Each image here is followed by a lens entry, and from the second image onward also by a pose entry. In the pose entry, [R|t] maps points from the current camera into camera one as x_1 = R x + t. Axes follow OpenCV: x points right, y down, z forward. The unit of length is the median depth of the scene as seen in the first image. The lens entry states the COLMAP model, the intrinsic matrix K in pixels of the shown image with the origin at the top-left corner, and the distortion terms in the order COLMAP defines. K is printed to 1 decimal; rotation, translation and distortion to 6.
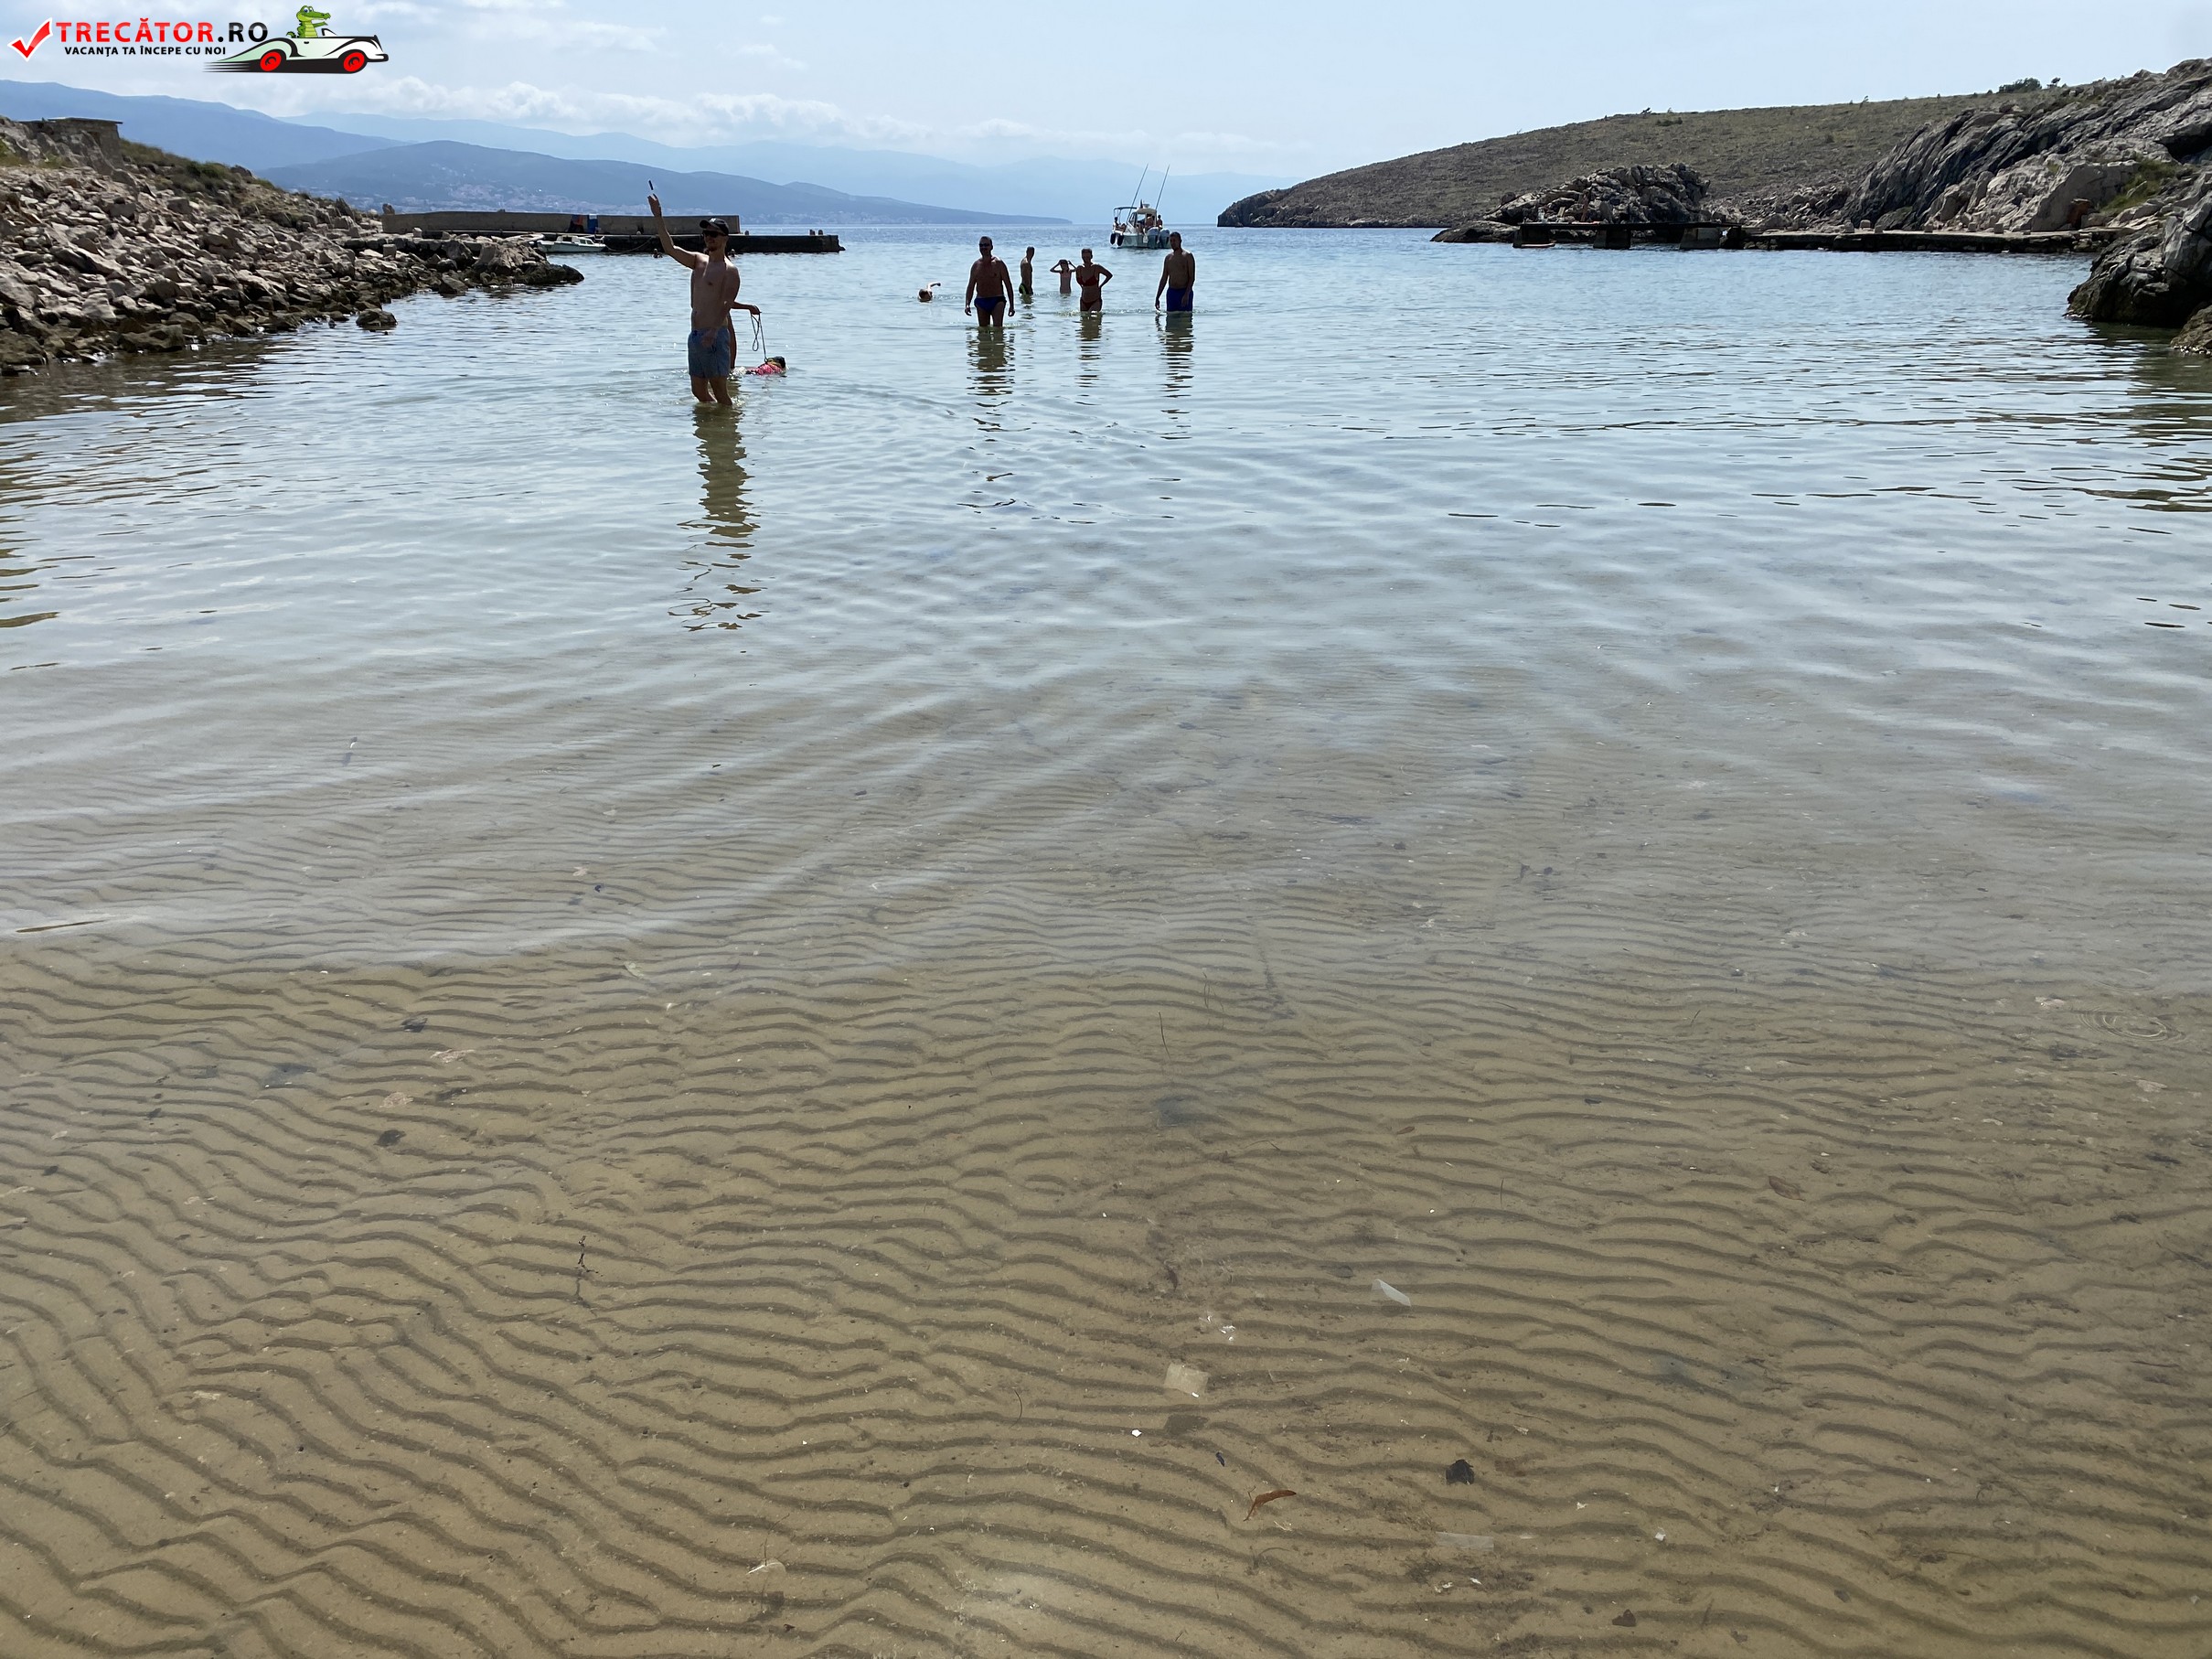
lens RADIAL K [[1672.4, 0, 1106.0], [0, 1672.4, 829.5], [0, 0, 1]] dist [0.007655, 0.003095]
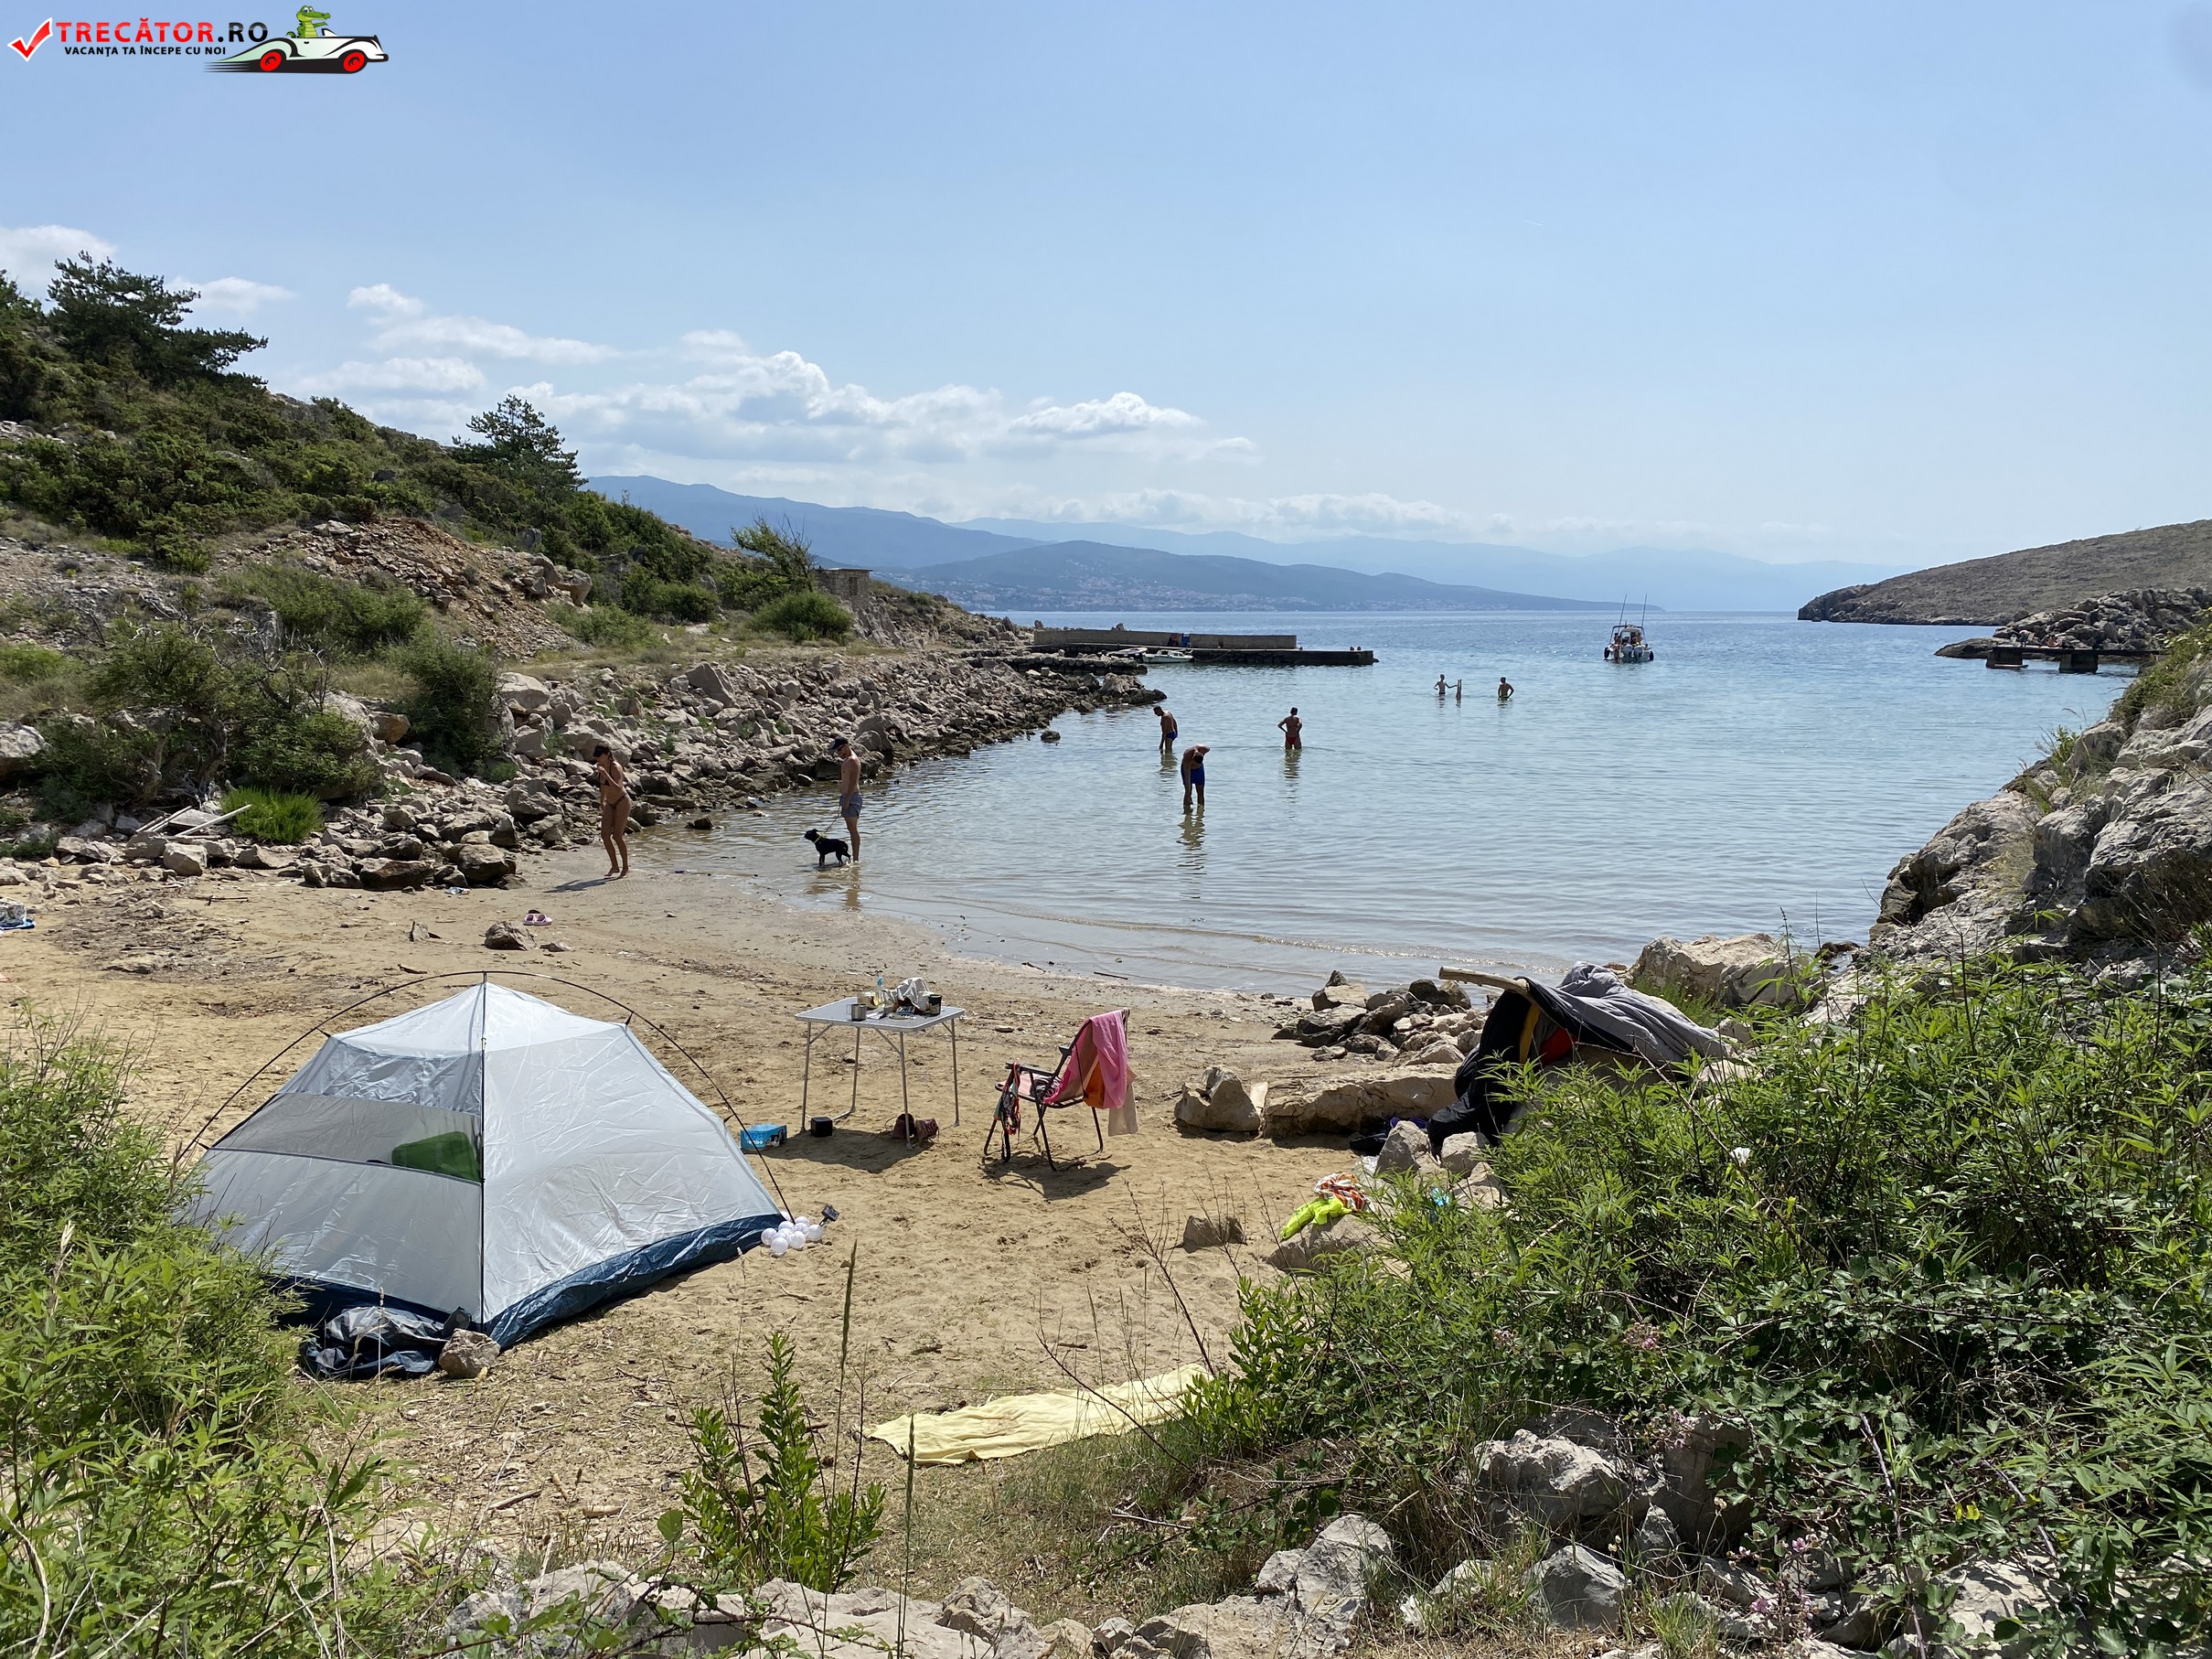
lens RADIAL K [[1672.4, 0, 1106.0], [0, 1672.4, 829.5], [0, 0, 1]] dist [0.007655, 0.003095]
pose [[0.944463, 0.046556, -0.325304, 0.060398], [-0.115562, 0.973739, -0.196157, 0.040239], [0.307629, 0.222856, 0.925040, -0.175064]]
